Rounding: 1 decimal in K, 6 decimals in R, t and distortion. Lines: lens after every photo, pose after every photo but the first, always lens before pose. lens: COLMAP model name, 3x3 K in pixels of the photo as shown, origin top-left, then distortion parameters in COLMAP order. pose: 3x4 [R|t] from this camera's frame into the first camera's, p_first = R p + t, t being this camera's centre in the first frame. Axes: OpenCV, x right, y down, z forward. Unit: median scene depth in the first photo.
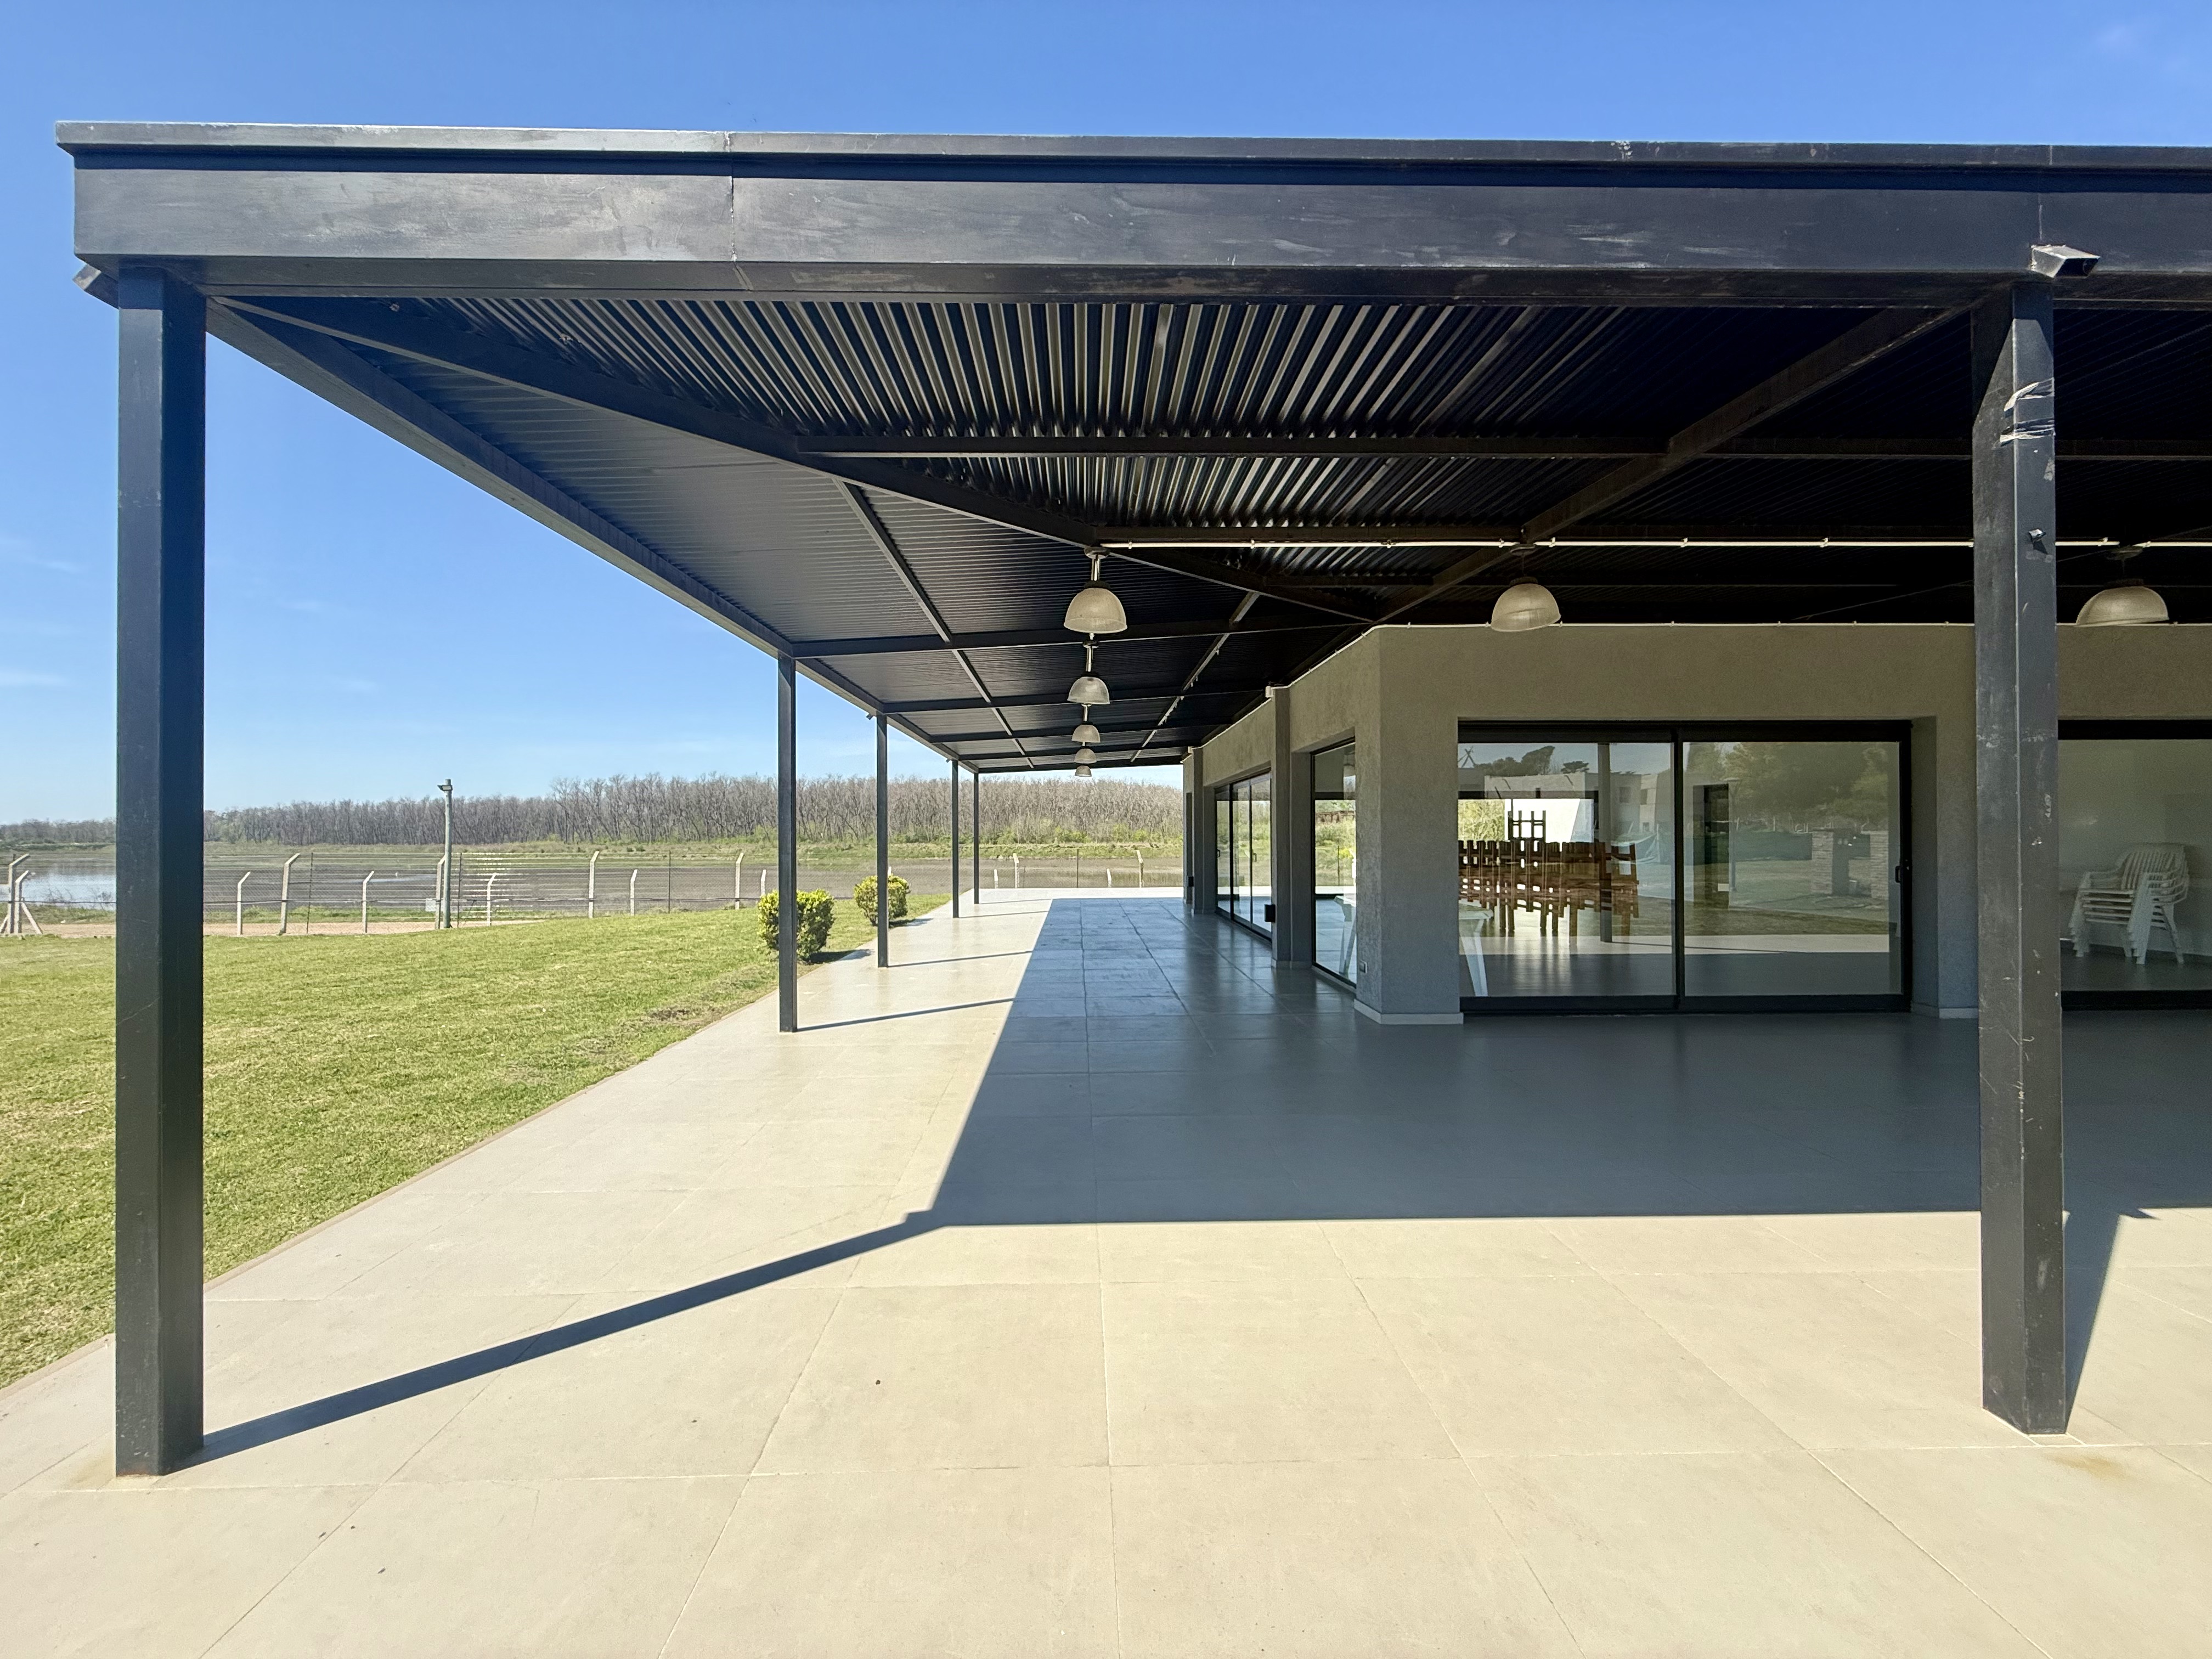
lens RADIAL K [[877.1, 0, 1099.3], [0, 877.1, 829.9], [0, 0, 1]] dist [-0.000783, 0.000424]
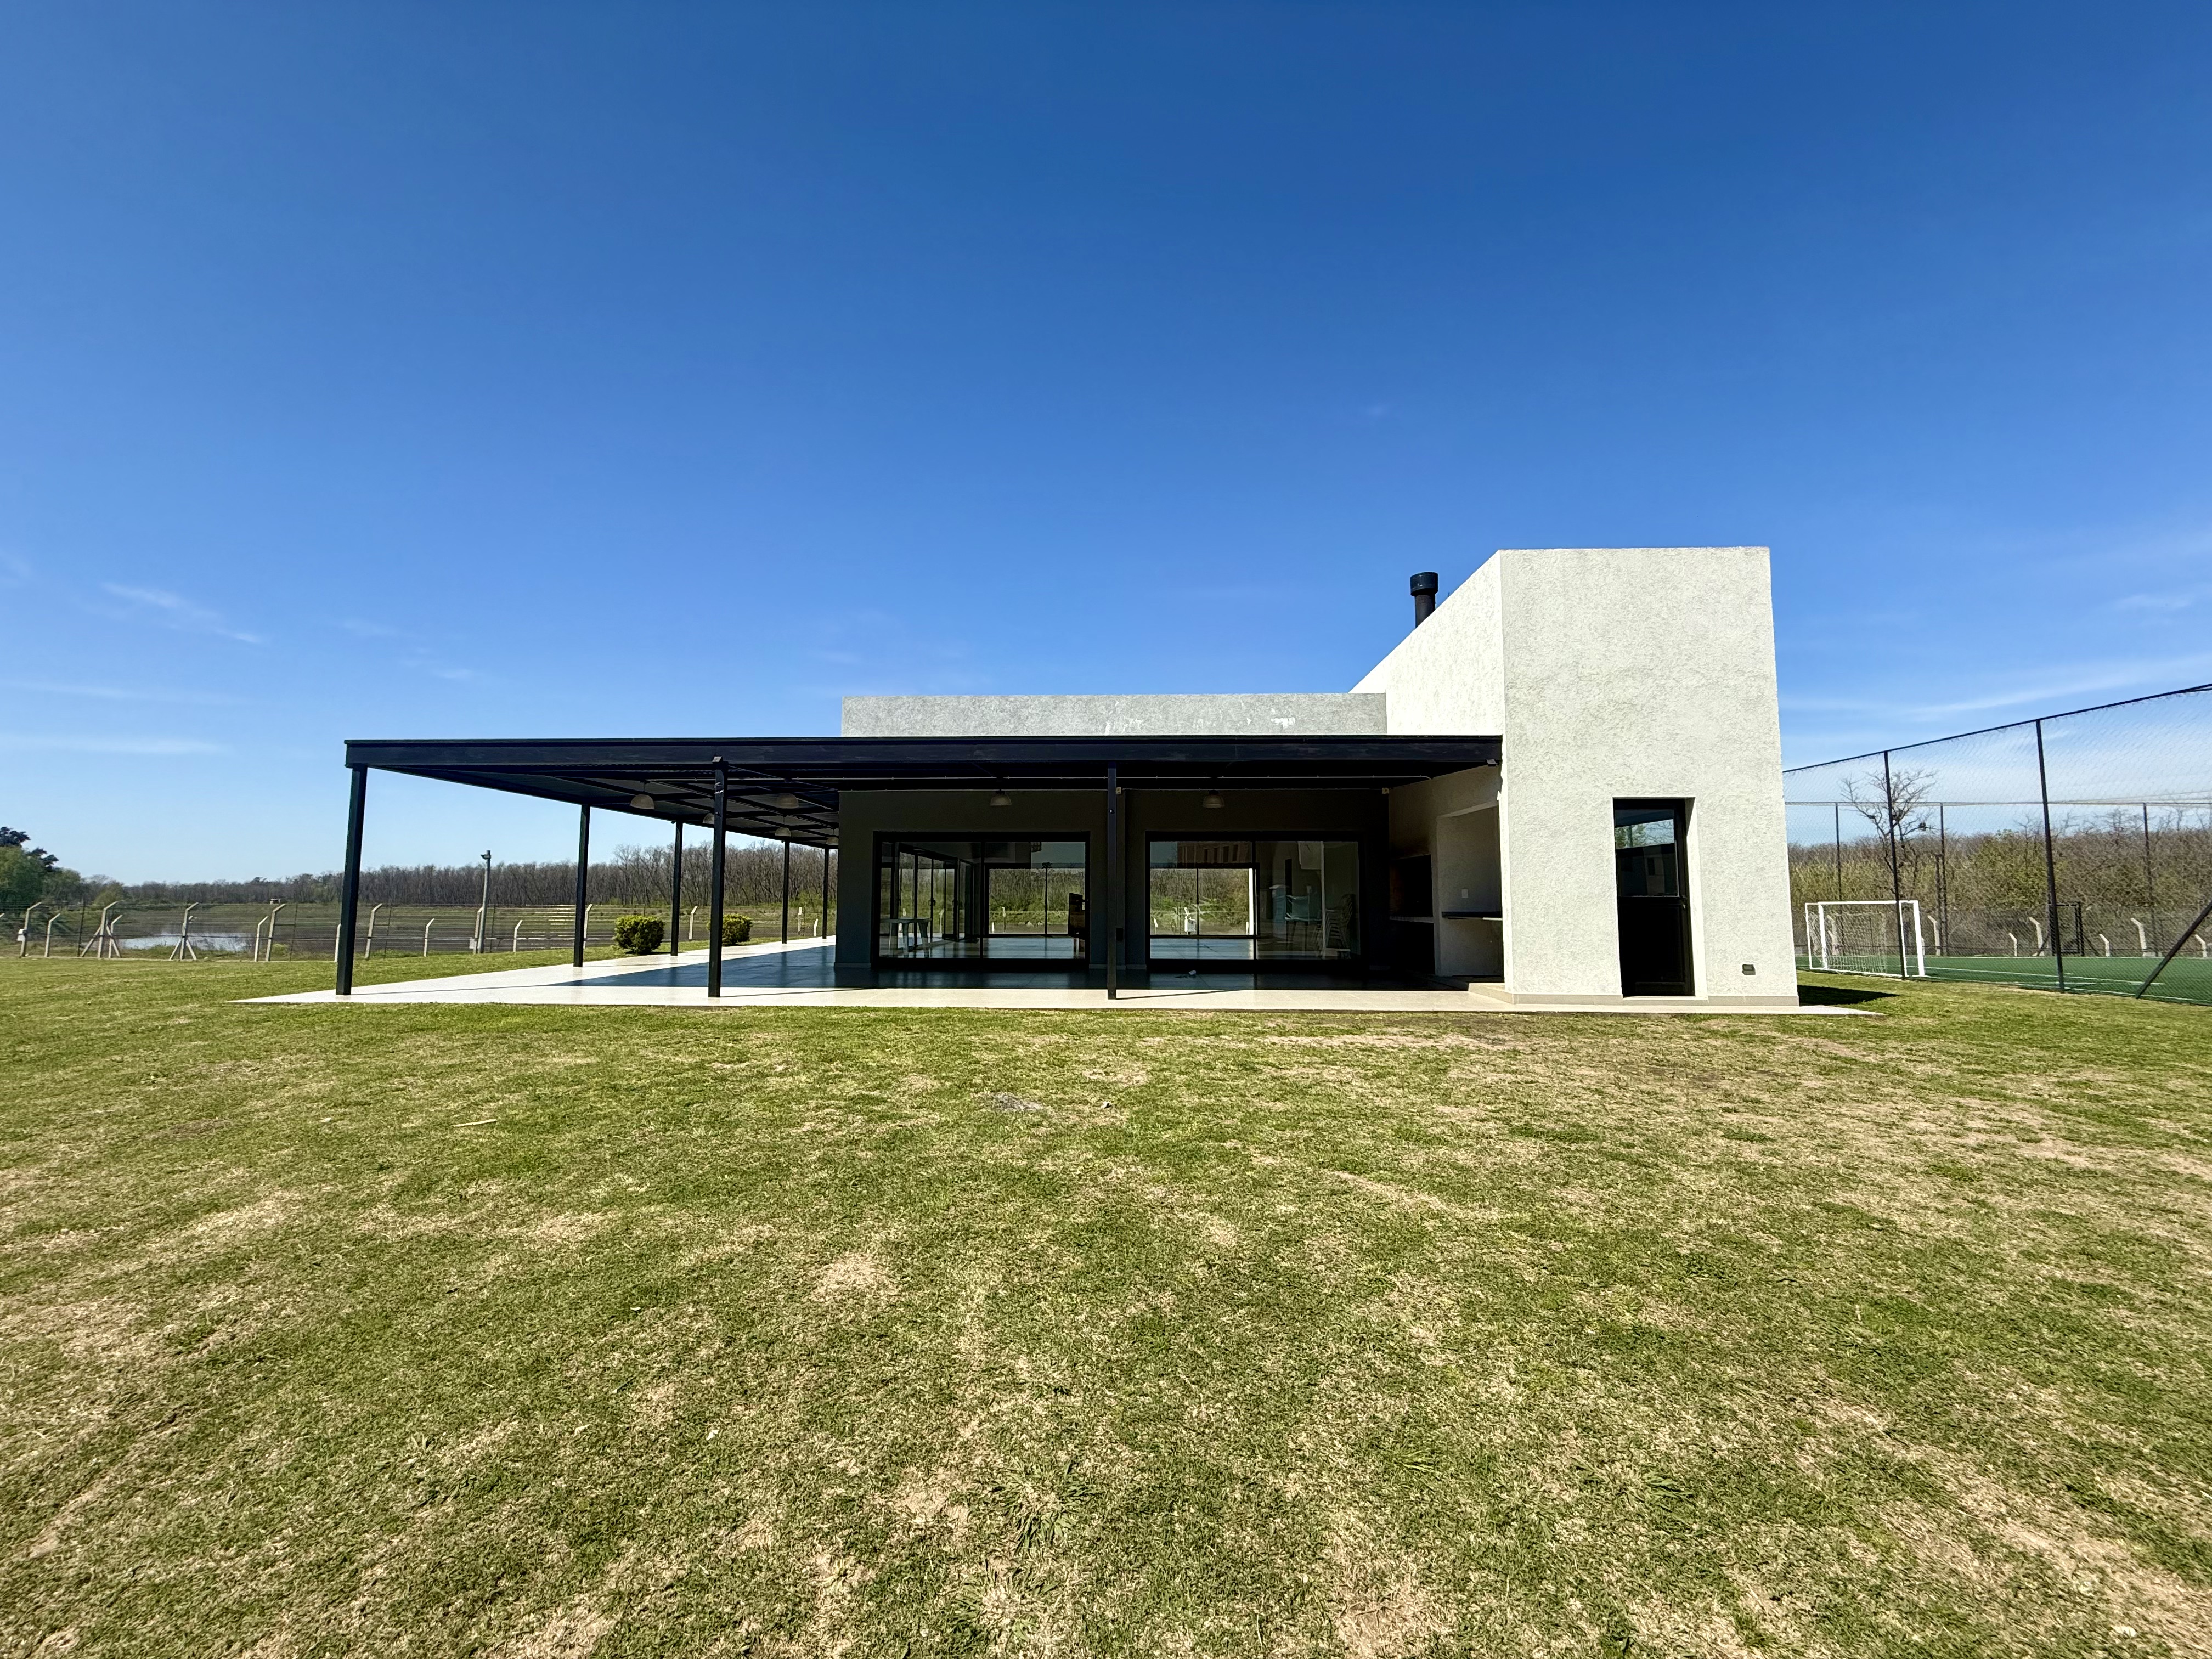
lens RADIAL K [[877.1, 0, 1099.3], [0, 877.1, 829.9], [0, 0, 1]] dist [-0.000783, 0.000424]
pose [[0.998300, 0.002860, -0.058211, 0.507670], [-0.007403, 0.996928, -0.077969, 0.018112], [0.057810, 0.078267, 0.995255, -0.548812]]
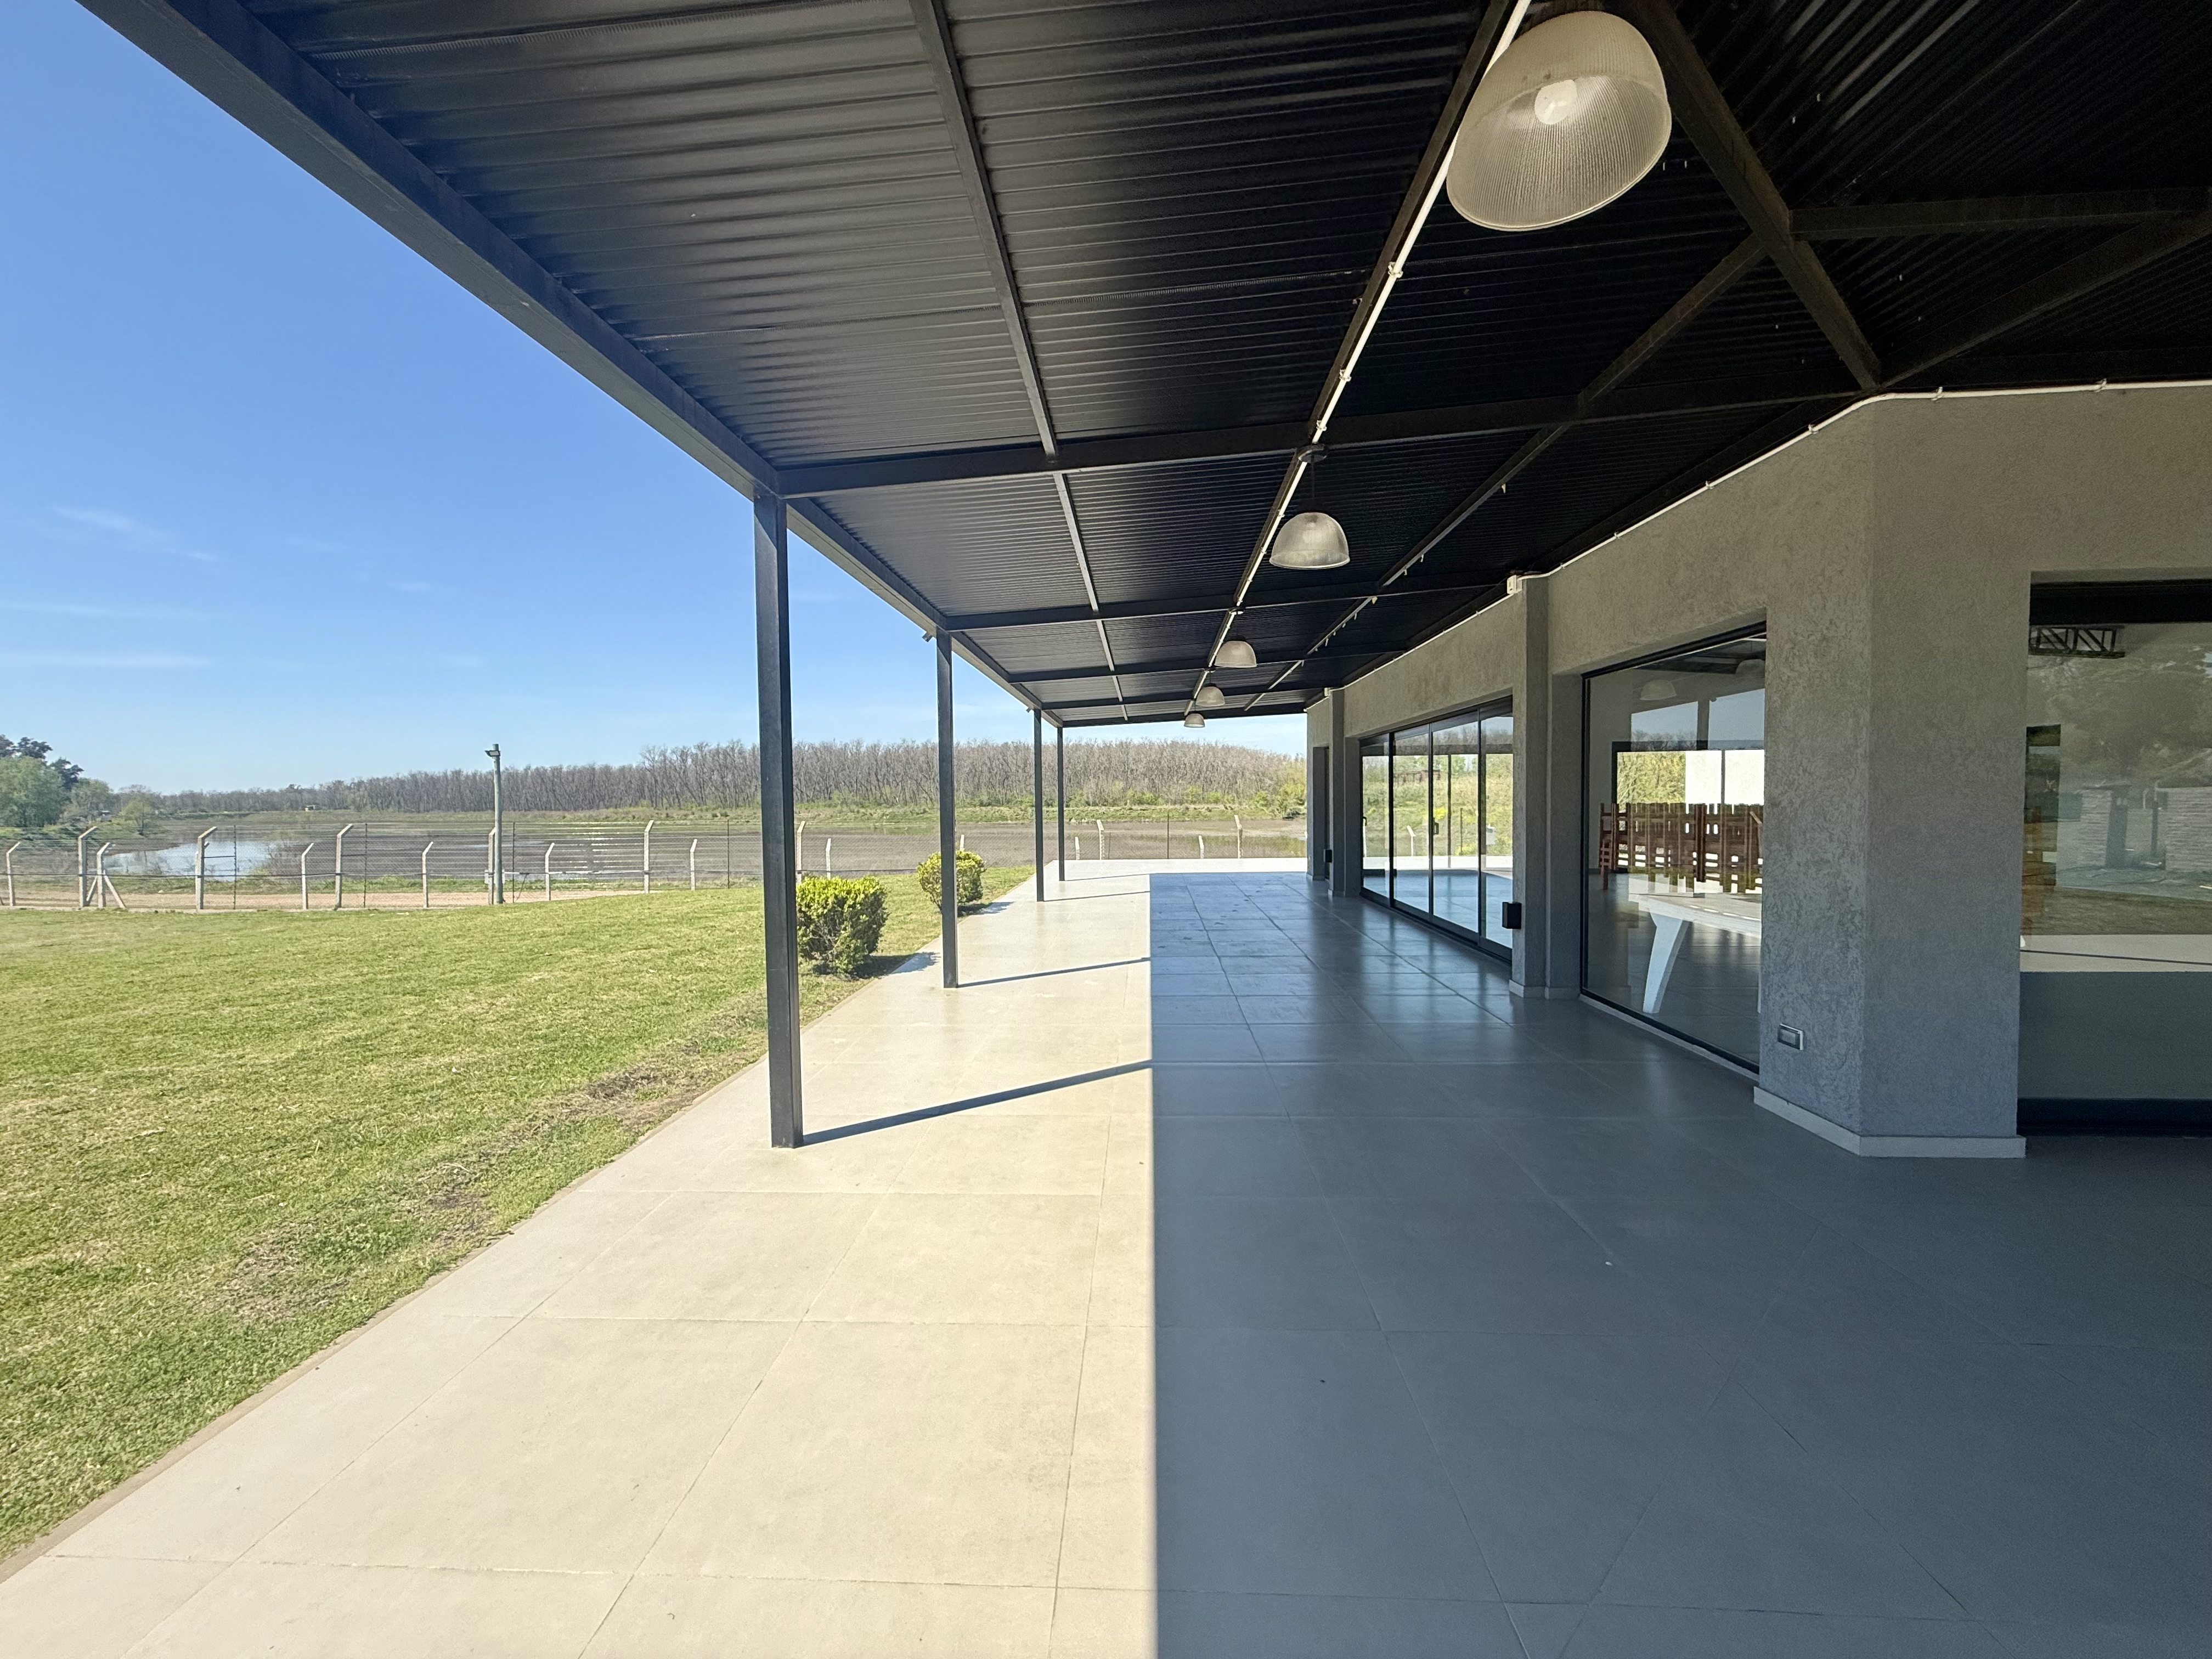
lens RADIAL K [[877.1, 0, 1099.3], [0, 877.1, 829.9], [0, 0, 1]] dist [-0.000783, 0.000424]
pose [[0.996708, -0.004542, -0.080945, -0.043769], [0.008002, 0.999066, 0.042474, -0.001428], [0.080677, -0.042982, 0.995813, 0.196793]]
